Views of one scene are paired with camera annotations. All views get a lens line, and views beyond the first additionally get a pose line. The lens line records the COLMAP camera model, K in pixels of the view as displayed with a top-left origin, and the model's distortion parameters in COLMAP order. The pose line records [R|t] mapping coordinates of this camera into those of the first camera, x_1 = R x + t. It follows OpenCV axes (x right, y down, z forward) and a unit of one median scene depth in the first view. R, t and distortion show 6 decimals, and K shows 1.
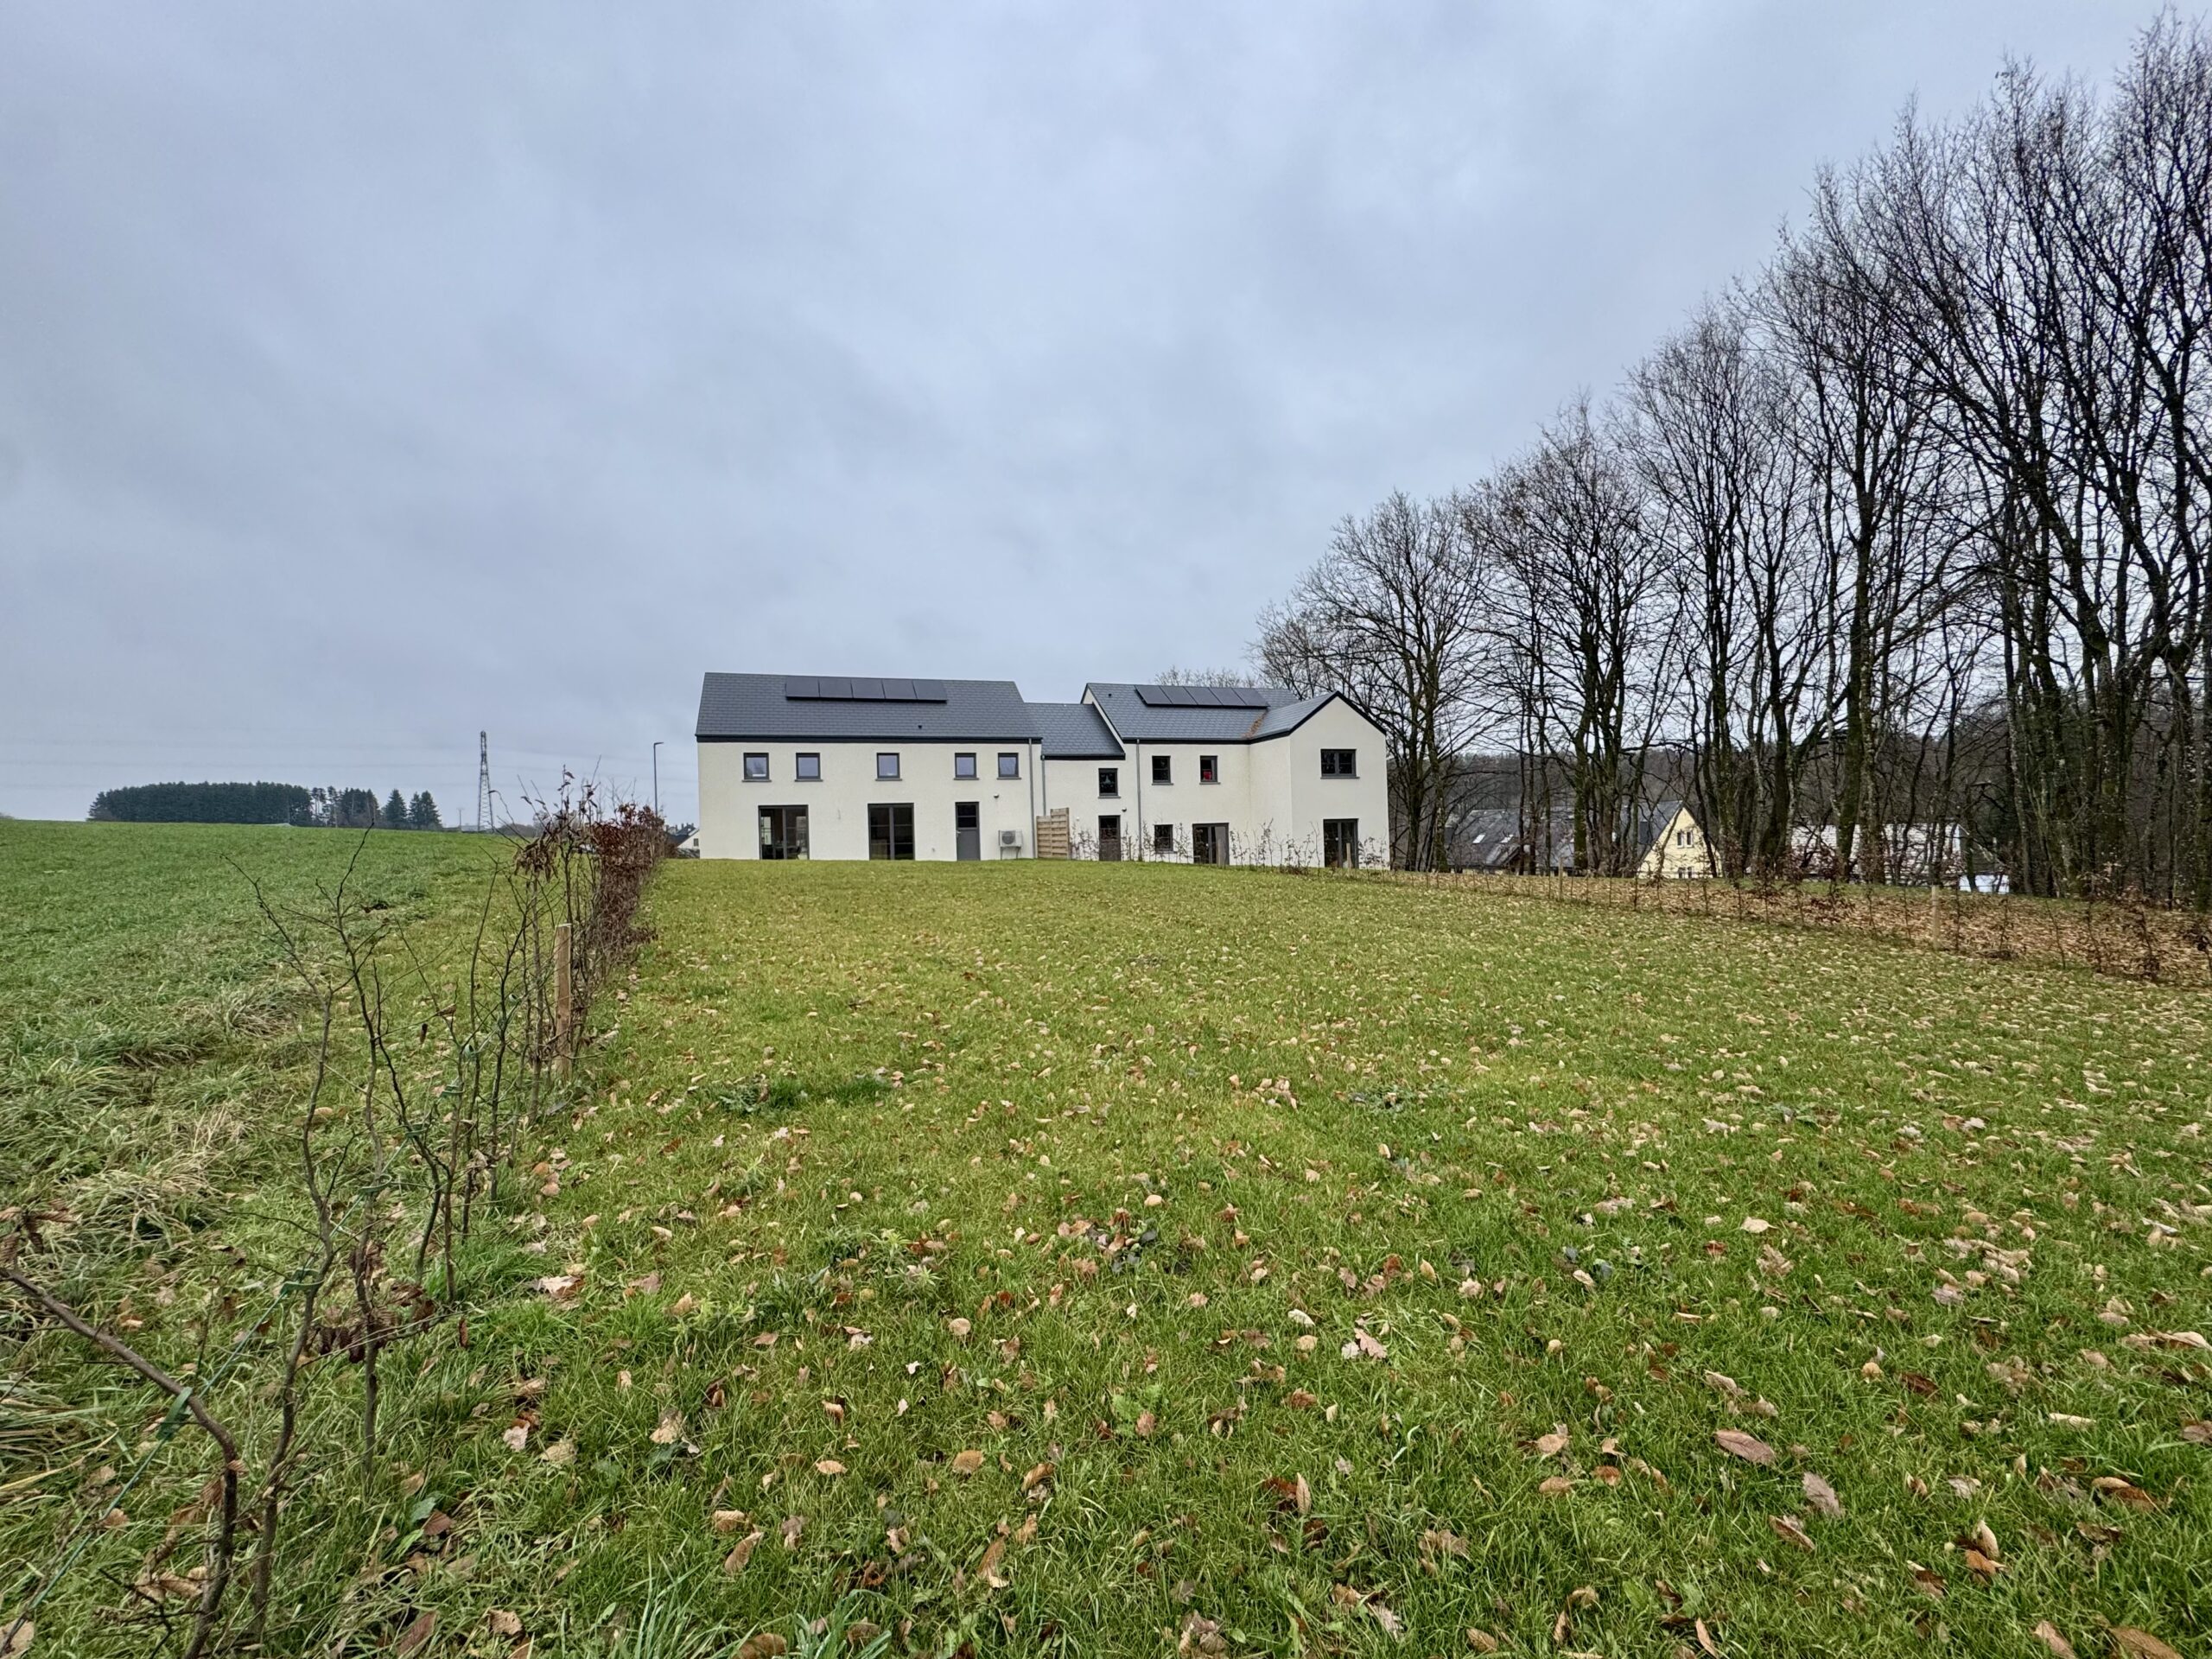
lens RADIAL K [[890.0, 0, 1106.0], [0, 890.0, 829.5], [0, 0, 1]] dist [-0.005028, 0.001037]
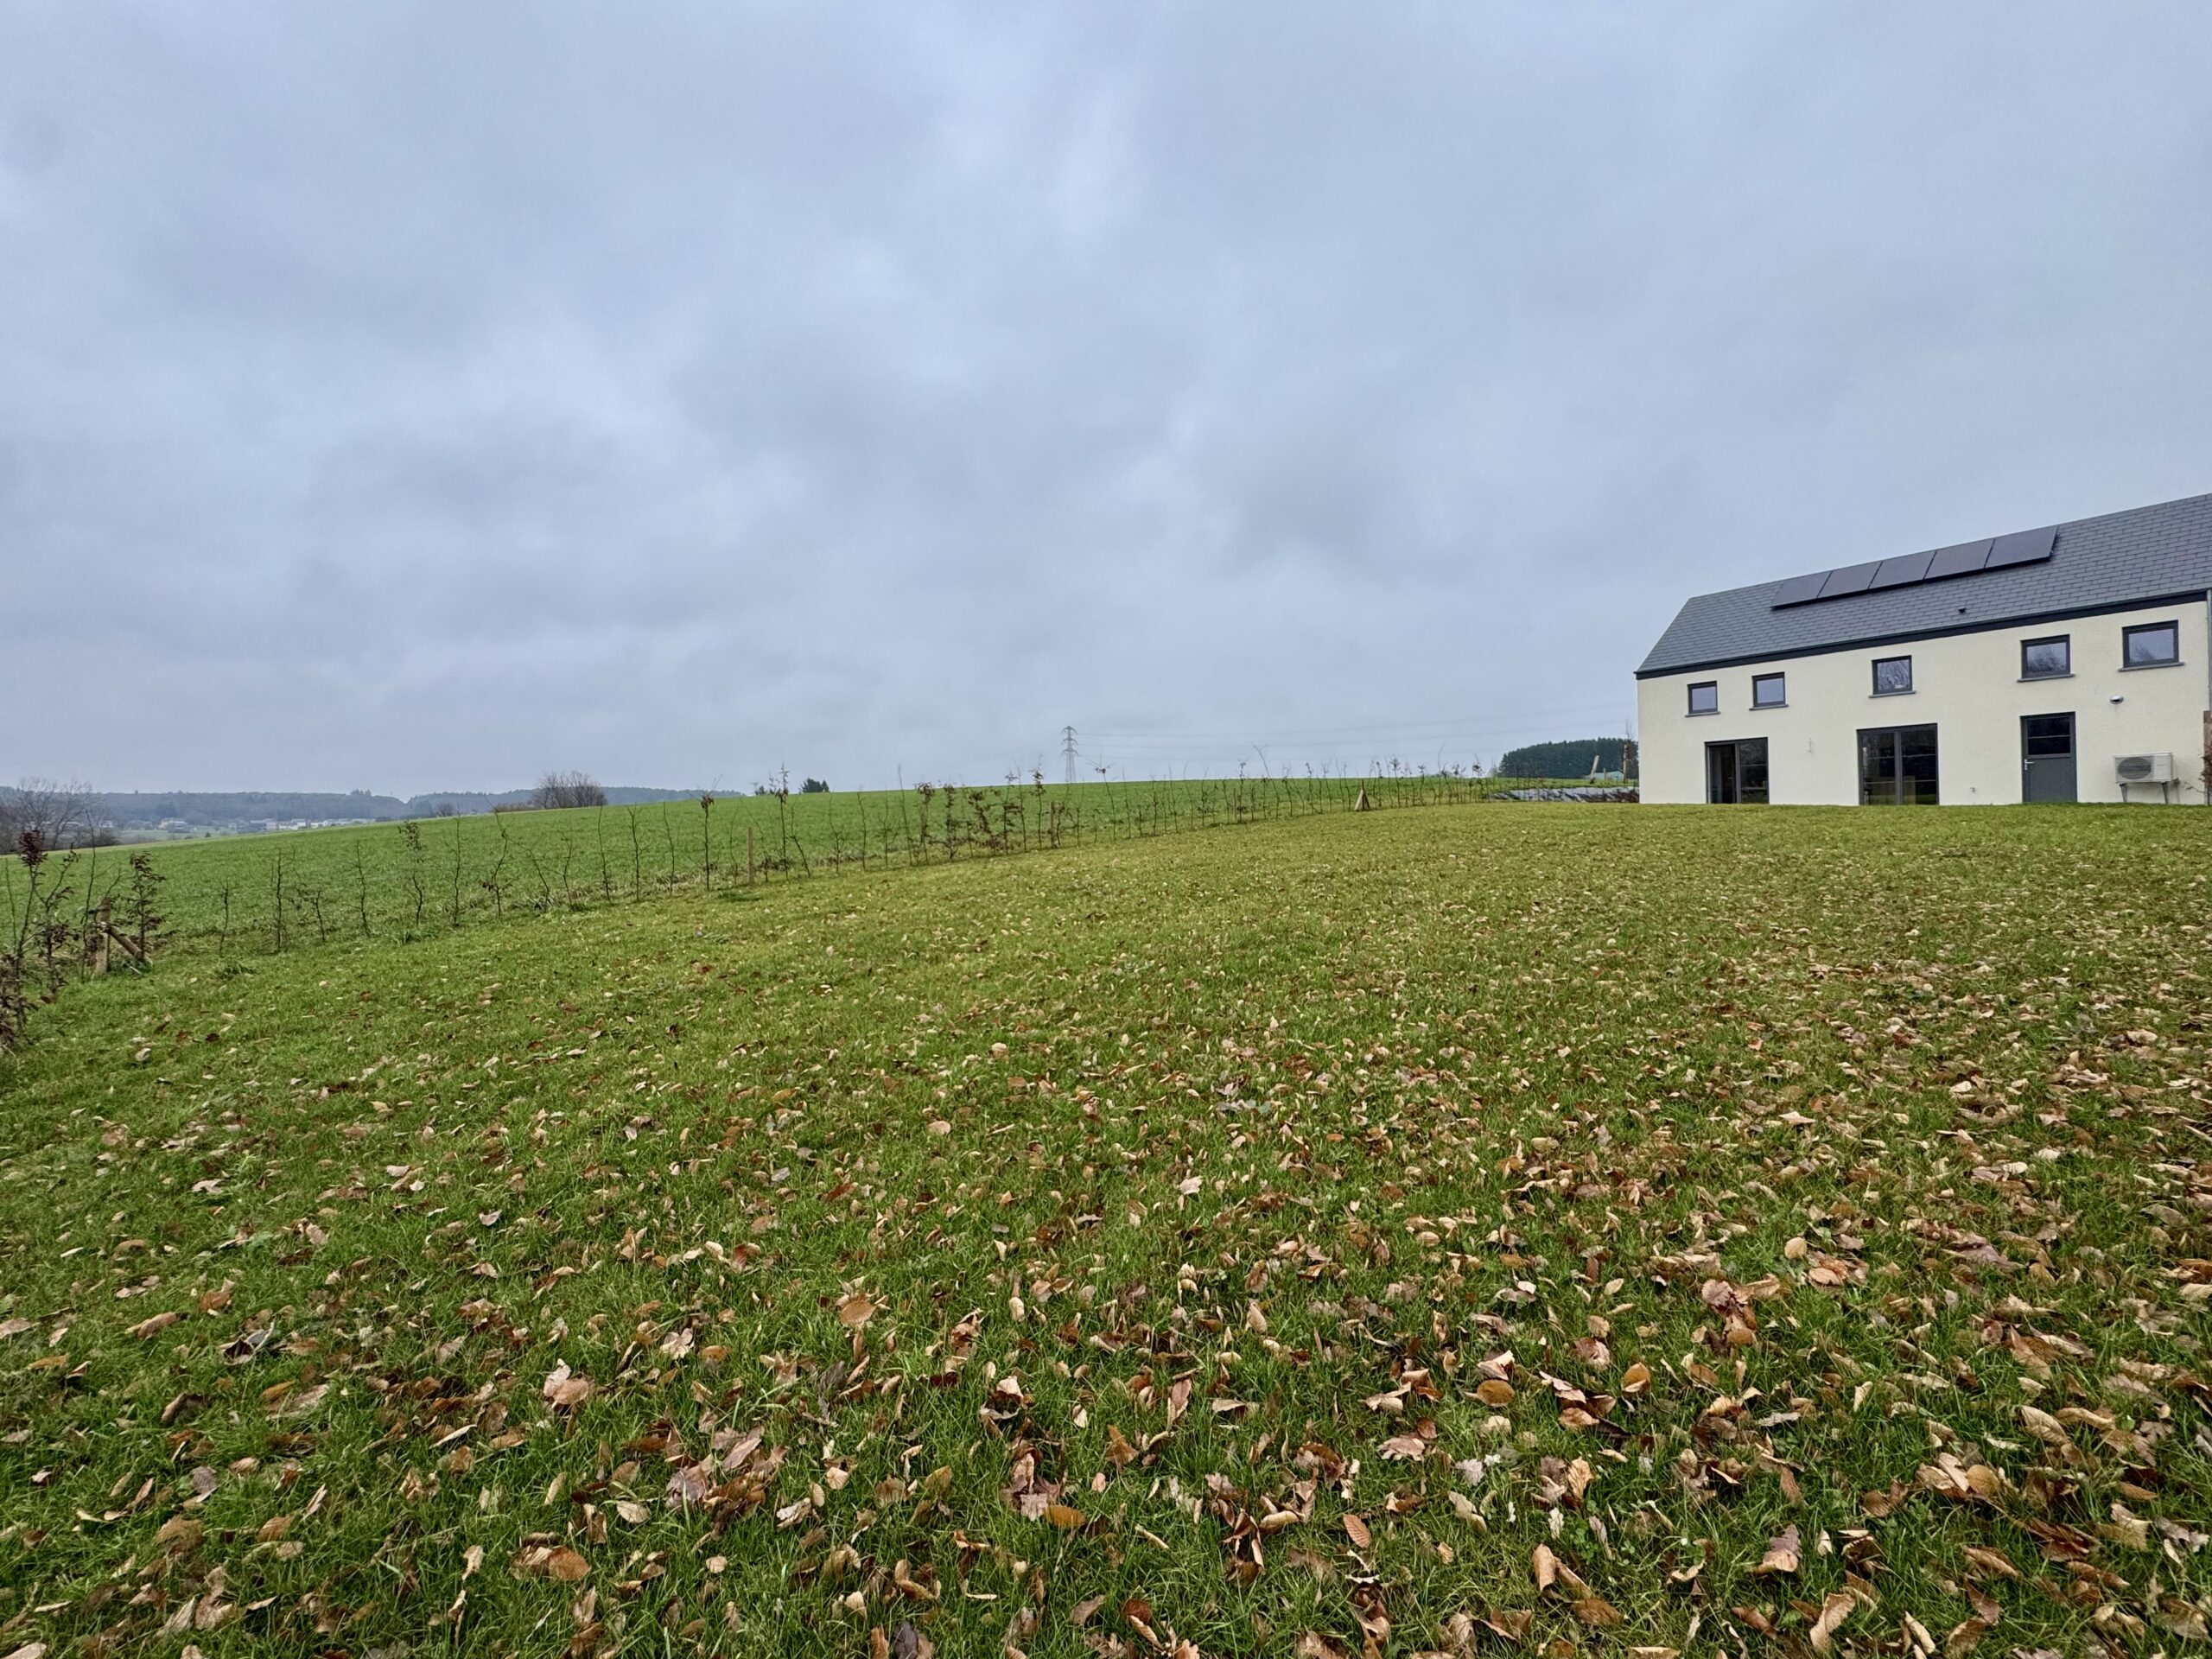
lens RADIAL K [[890.0, 0, 1106.0], [0, 890.0, 829.5], [0, 0, 1]] dist [-0.005028, 0.001037]
pose [[0.302918, 0.027661, -0.952615, 0.256109], [0.035217, 0.998571, 0.040193, 0.002824], [0.952366, -0.045723, 0.301511, 0.157075]]
